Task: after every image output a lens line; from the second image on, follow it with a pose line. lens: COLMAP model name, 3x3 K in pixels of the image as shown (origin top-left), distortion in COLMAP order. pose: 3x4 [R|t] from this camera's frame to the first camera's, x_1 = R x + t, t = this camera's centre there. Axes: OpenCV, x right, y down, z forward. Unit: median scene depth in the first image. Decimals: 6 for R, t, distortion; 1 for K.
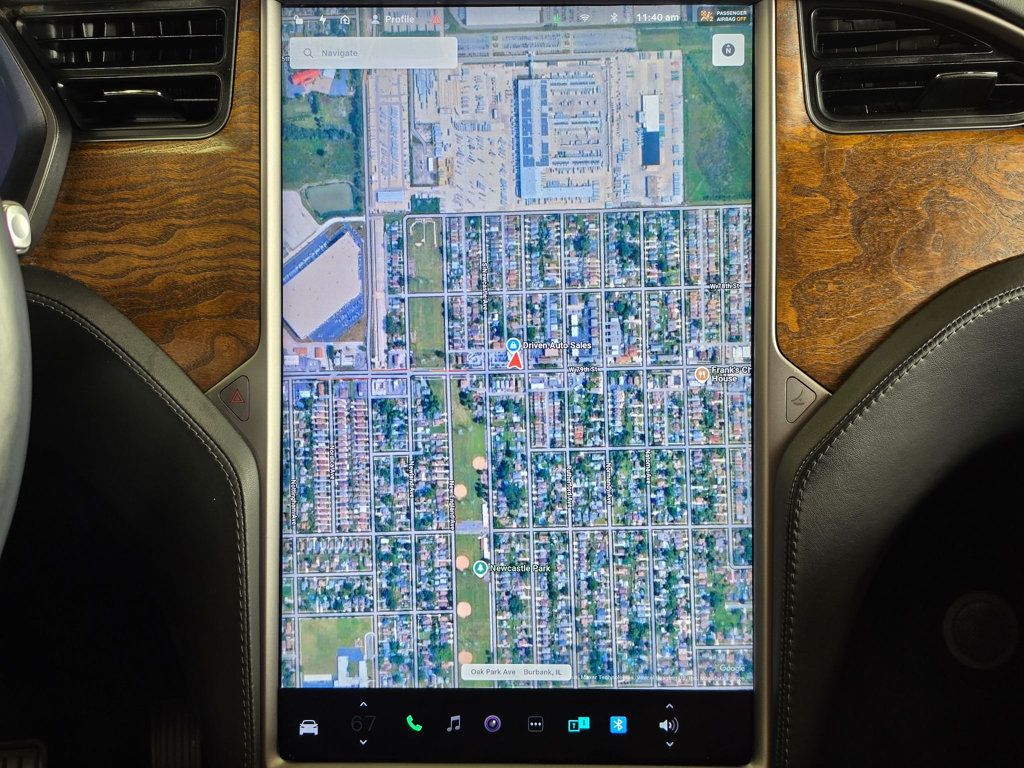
lens RADIAL K [[1392.4, 0, 516.9], [0, 1392.4, 390.0], [0, 0, 1]] dist [0.041820, 0.000000]
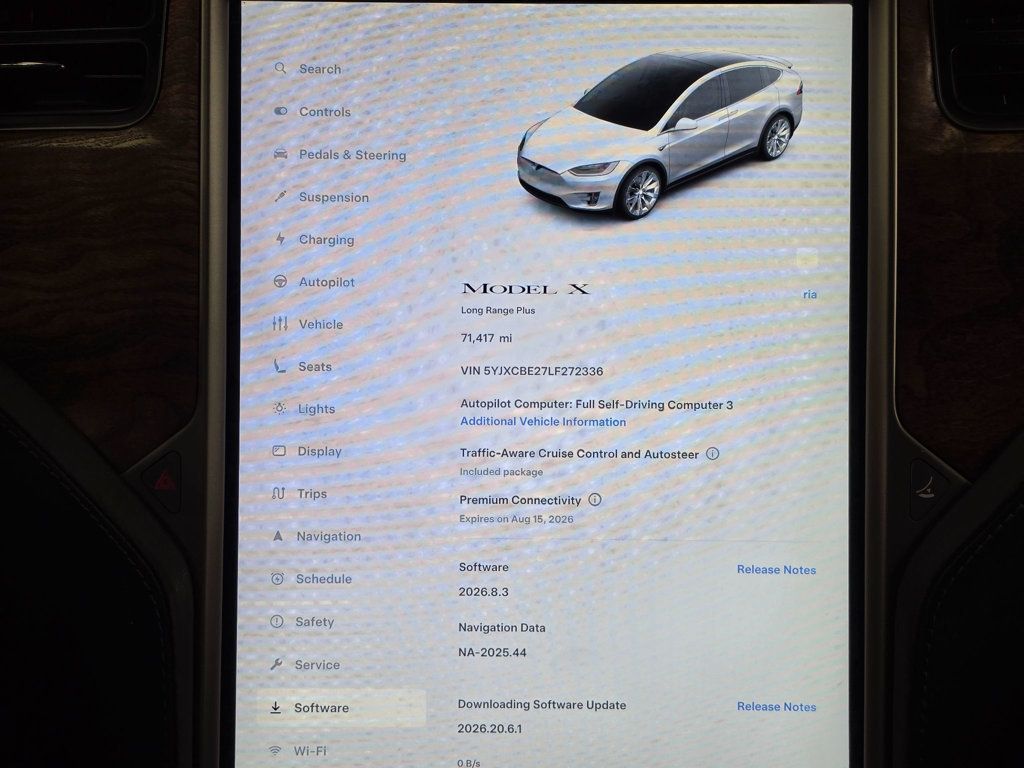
lens RADIAL K [[1392.4, 0, 508.4], [0, 1392.4, 380.8], [0, 0, 1]] dist [0.041820, 0.000000]
pose [[0.999620, 0.007031, 0.026652, -0.039940], [-0.006962, 0.999972, -0.002662, -0.046855], [-0.026670, 0.002476, 0.999641, 0.259978]]
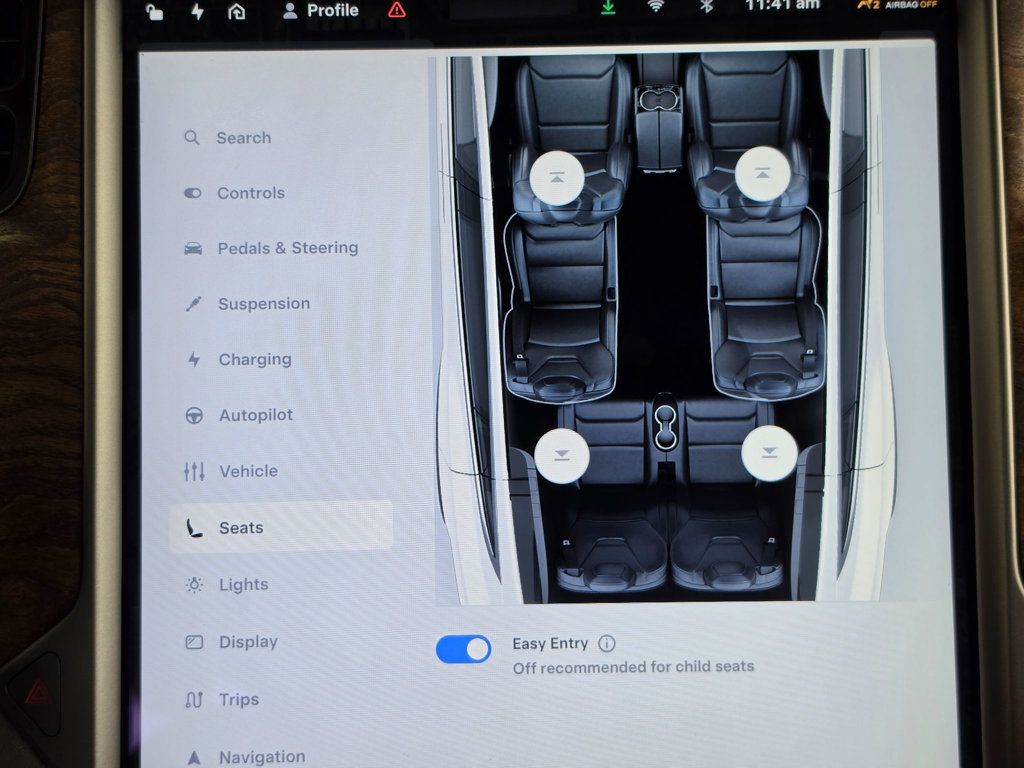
lens RADIAL K [[1392.4, 0, 493.6], [0, 1392.4, 357.1], [0, 0, 1]] dist [0.041820, 0.000000]
pose [[0.999511, -0.013773, 0.028077, -0.036544], [0.015302, 0.998369, -0.054999, -0.092689], [-0.027274, 0.055401, 0.998092, 0.442049]]
